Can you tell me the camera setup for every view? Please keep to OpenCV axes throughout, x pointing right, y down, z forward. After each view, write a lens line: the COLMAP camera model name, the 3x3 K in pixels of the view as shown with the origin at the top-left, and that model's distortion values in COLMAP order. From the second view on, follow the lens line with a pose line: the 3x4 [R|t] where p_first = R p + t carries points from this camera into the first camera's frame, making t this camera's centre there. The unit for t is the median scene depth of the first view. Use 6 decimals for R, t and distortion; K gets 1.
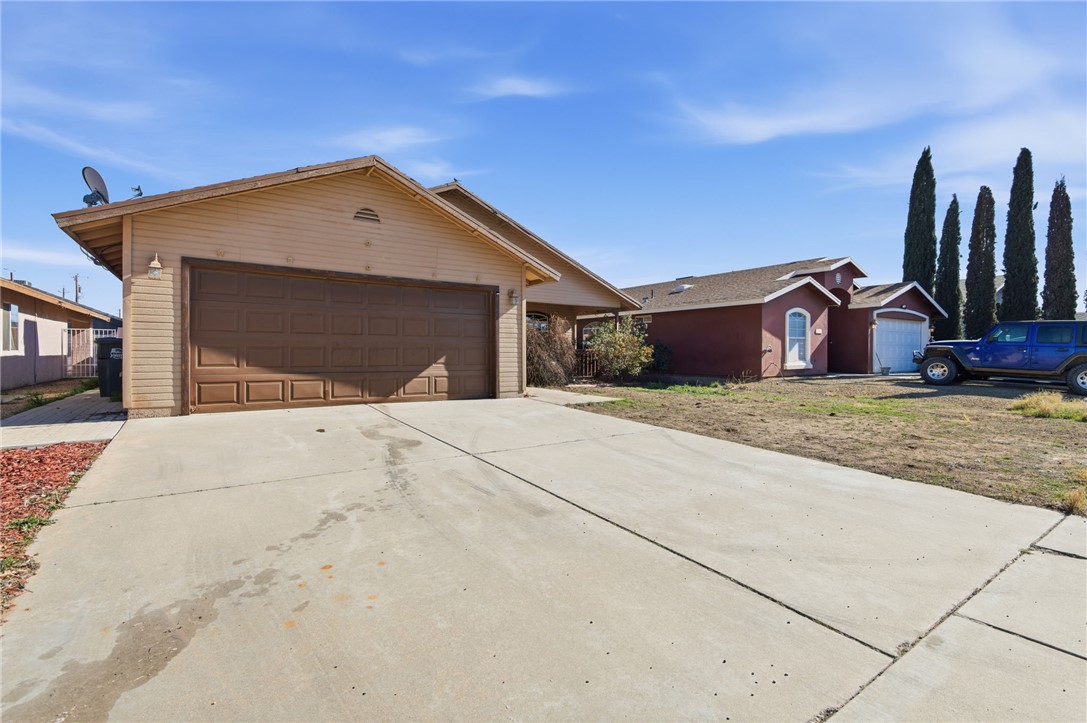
lens RADIAL K [[498.1, 0, 541.2], [0, 498.1, 347.9], [0, 0, 1]] dist [0.003764, 0.000186]
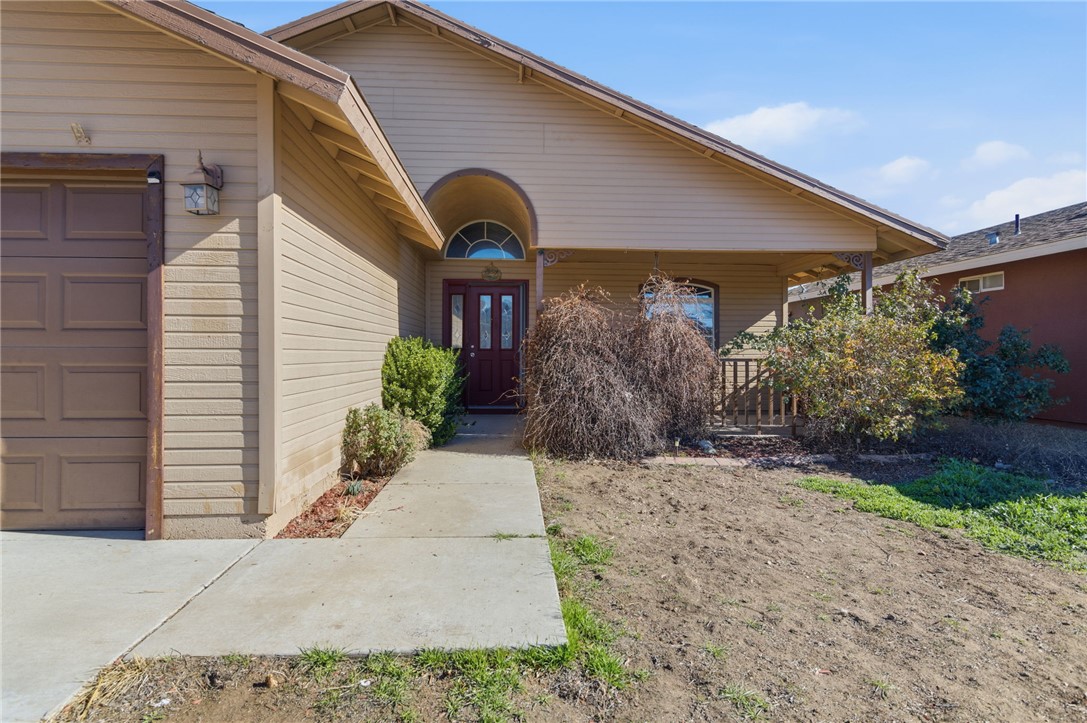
lens RADIAL K [[552.9, 0, 544.5], [0, 552.9, 351.9], [0, 0, 1]] dist [-0.000516, 0.000036]
pose [[0.850361, 0.000496, -0.526200, 0.290175], [0.003213, 0.999976, 0.006135, -0.009953], [0.526190, -0.006908, 0.850339, 0.877292]]
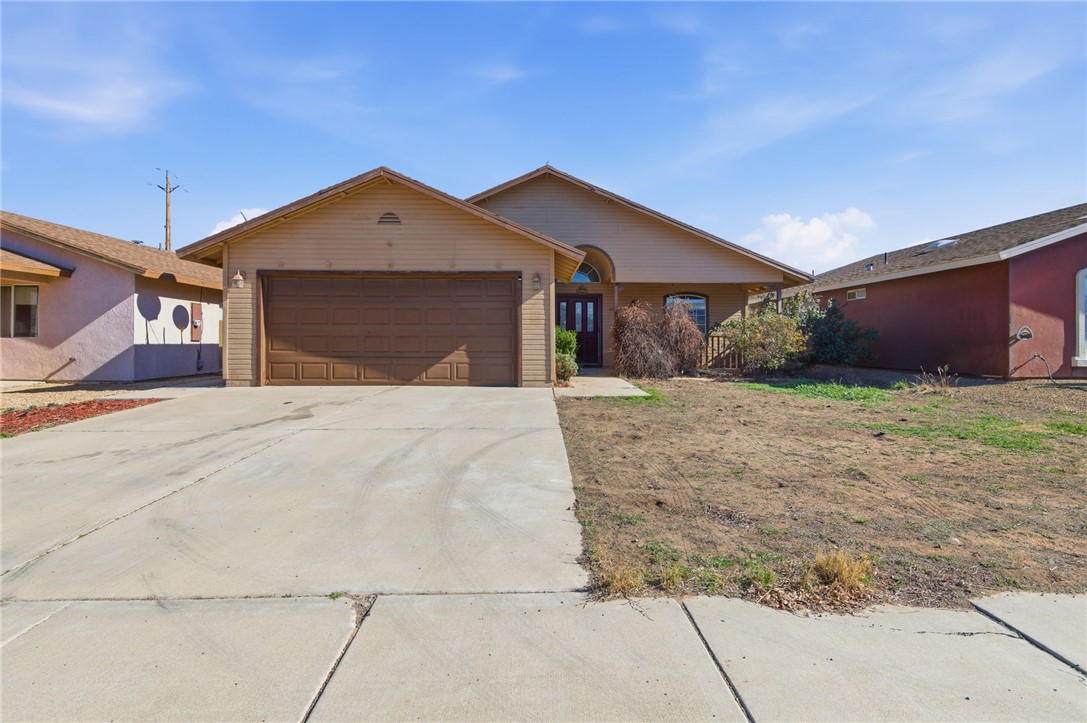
lens RADIAL K [[540.2, 0, 542.0], [0, 540.2, 333.6], [0, 0, 1]] dist [-0.001750, -0.000199]
pose [[0.828486, -0.007964, -0.559953, 0.558522], [0.006916, 0.999968, -0.003989, 0.001887], [0.559967, -0.000568, 0.828515, 0.158491]]
